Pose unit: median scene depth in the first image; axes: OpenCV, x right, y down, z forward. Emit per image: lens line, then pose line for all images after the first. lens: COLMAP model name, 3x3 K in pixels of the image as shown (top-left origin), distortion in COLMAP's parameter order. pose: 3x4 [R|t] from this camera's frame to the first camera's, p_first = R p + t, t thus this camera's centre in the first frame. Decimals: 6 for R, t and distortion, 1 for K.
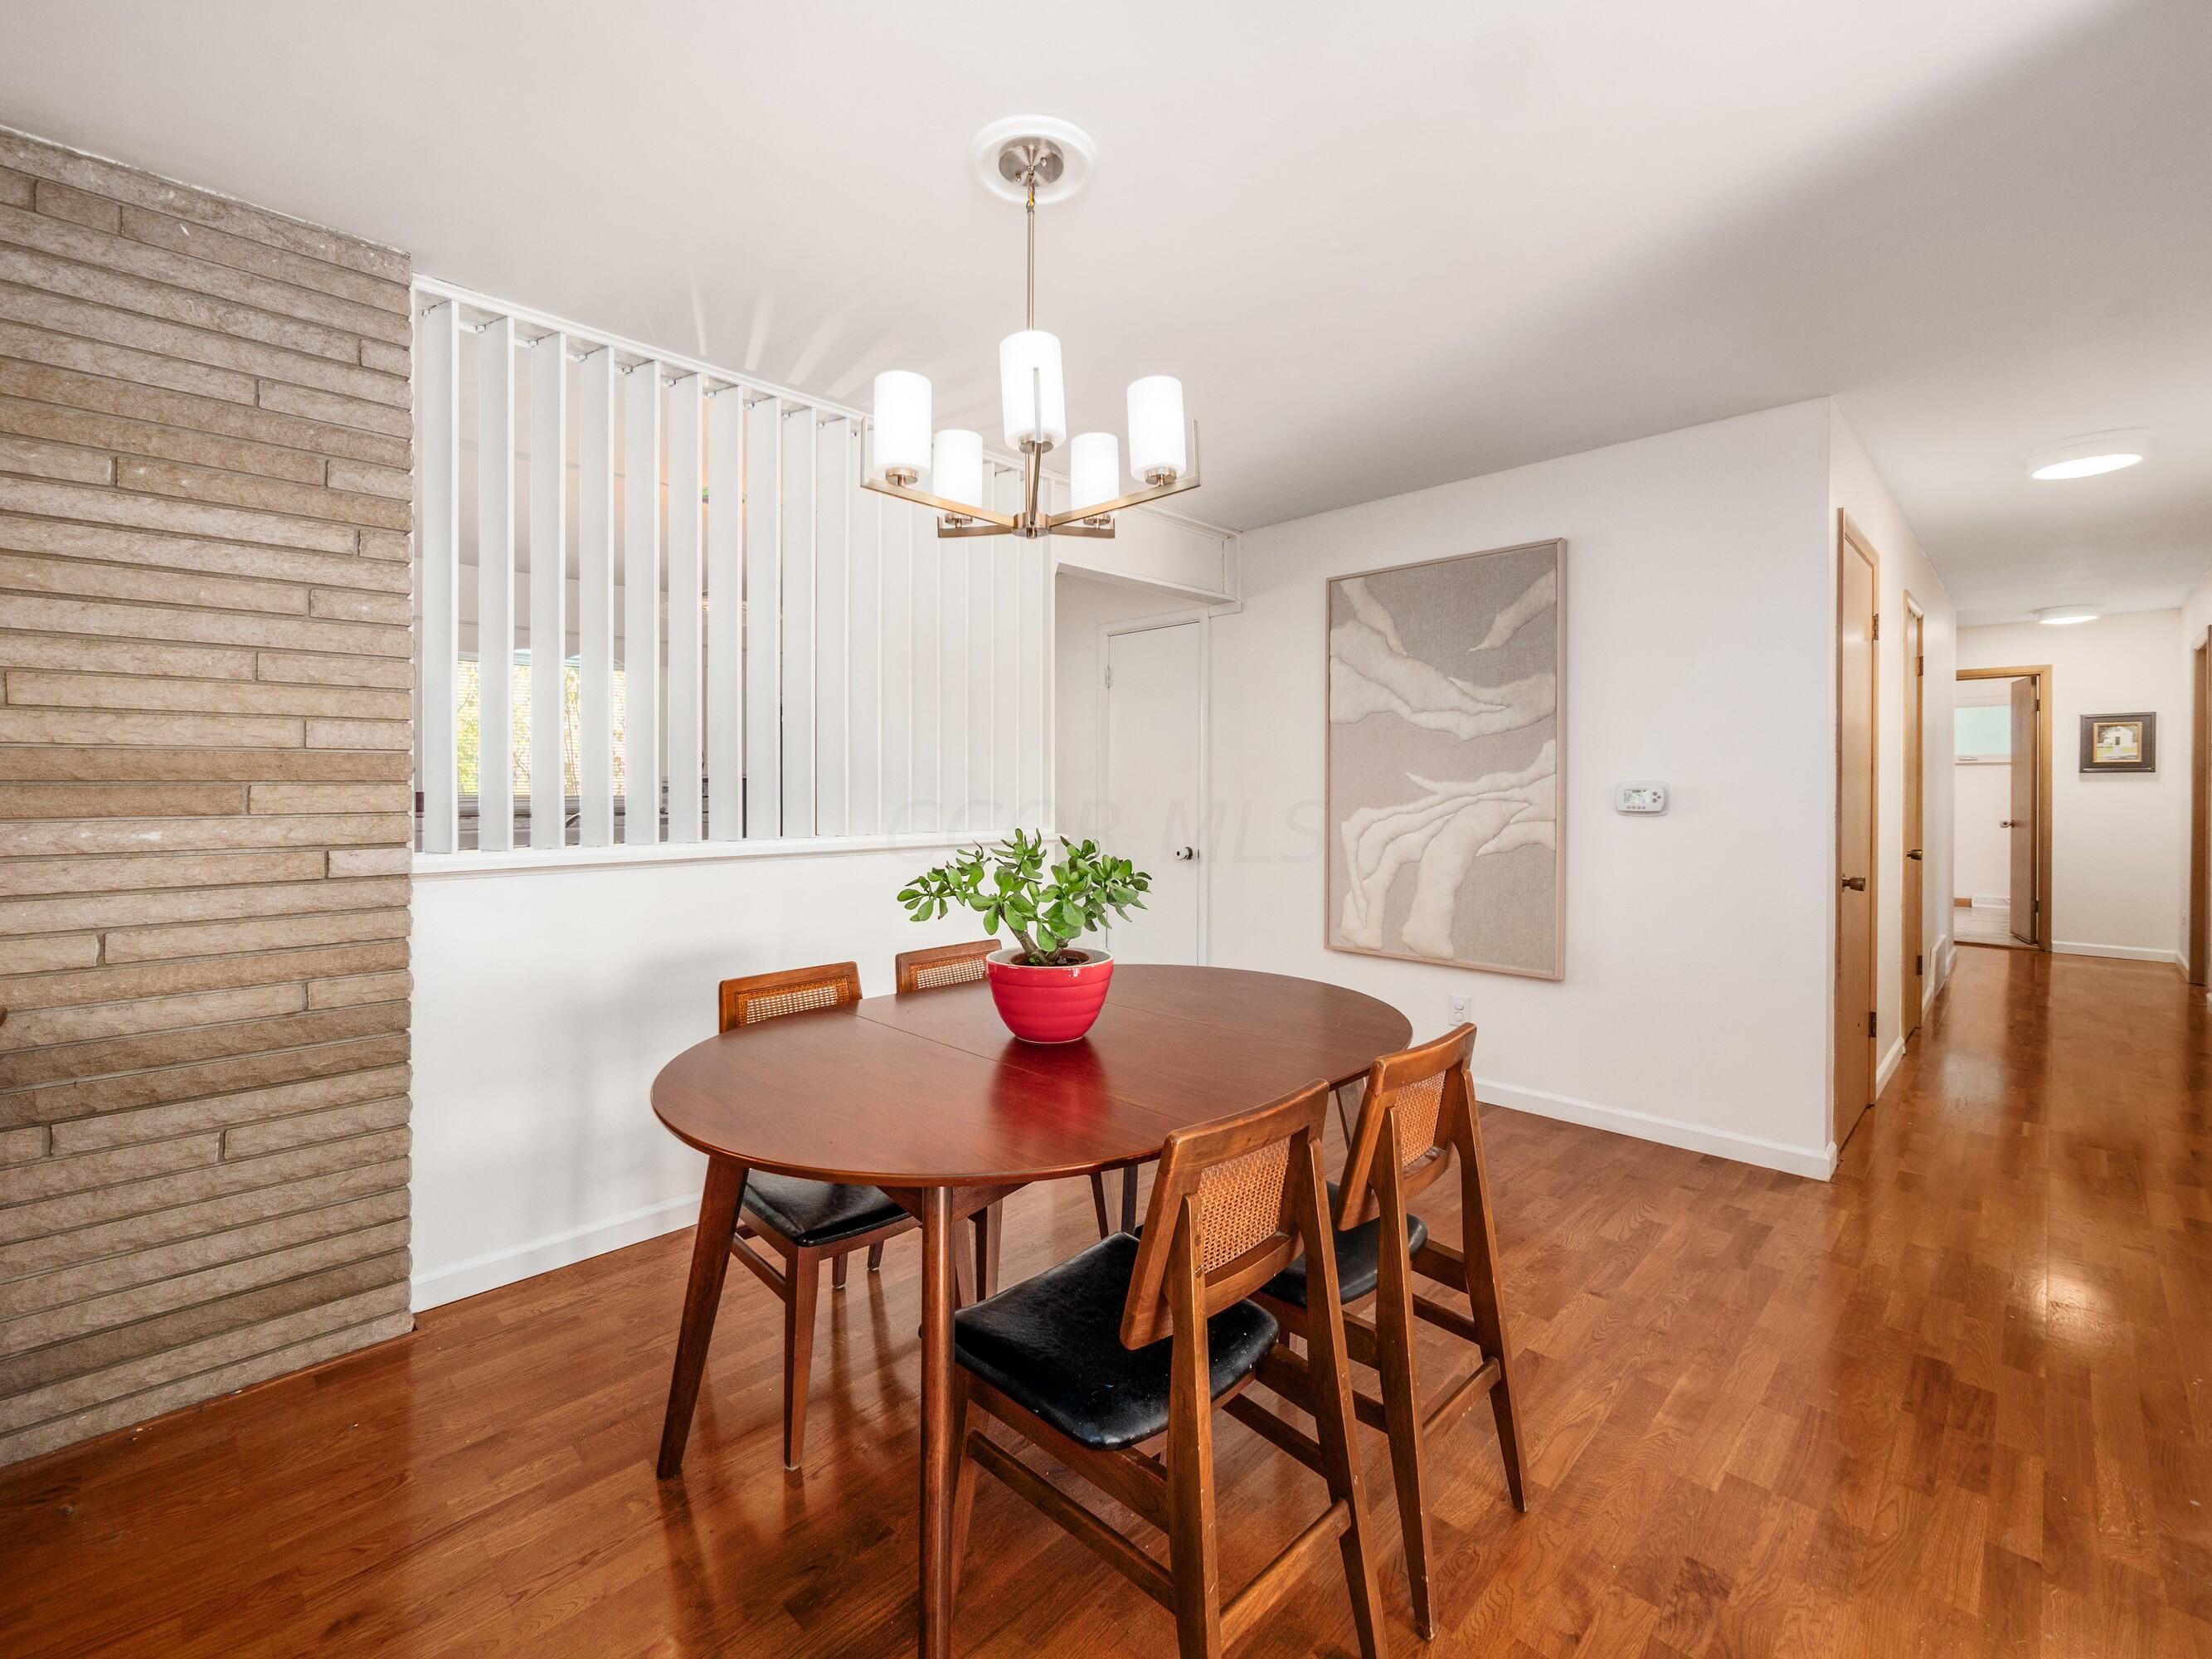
lens RADIAL K [[953.3, 0, 1099.2], [0, 953.3, 791.6], [0, 0, 1]] dist [-0.004470, 0.000513]
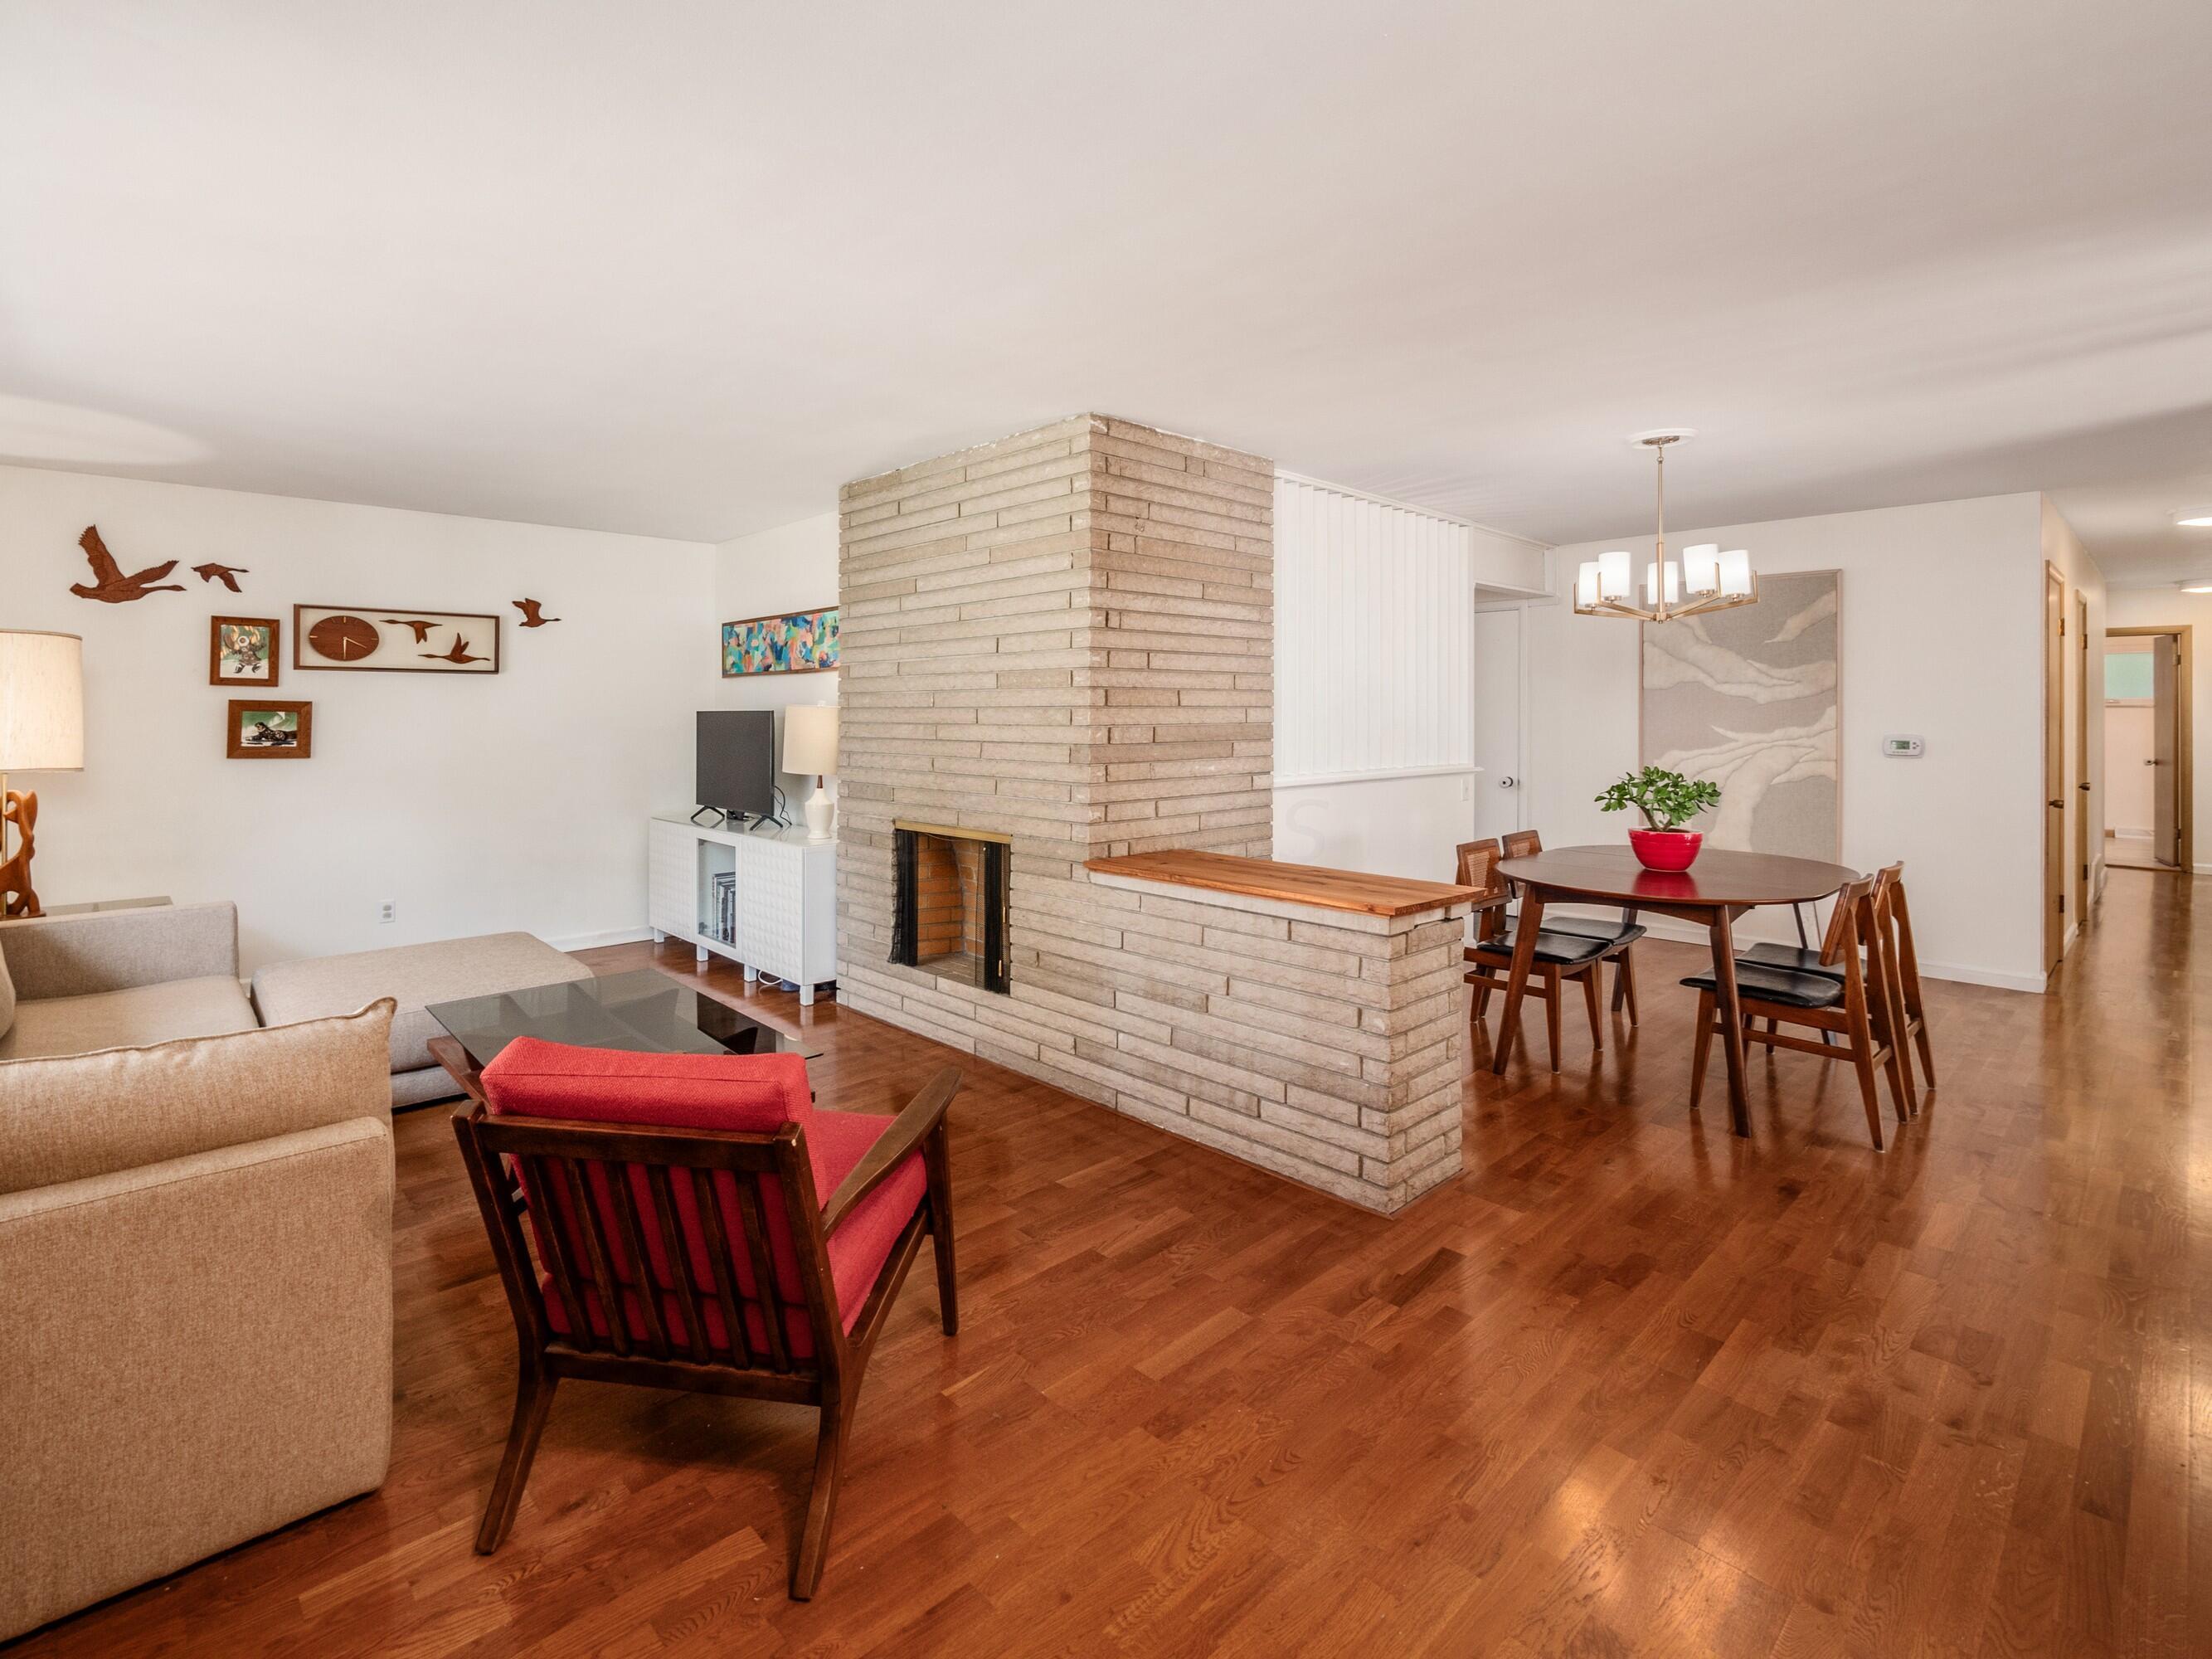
lens RADIAL K [[1031.7, 0, 1046.3], [0, 1031.7, 709.0], [0, 0, 1]] dist [-0.001311, -0.000476]
pose [[0.998650, 0.003352, -0.051830, -0.637571], [-0.003778, 0.999960, -0.008113, -0.031223], [0.051801, 0.008298, 0.998623, -0.634956]]
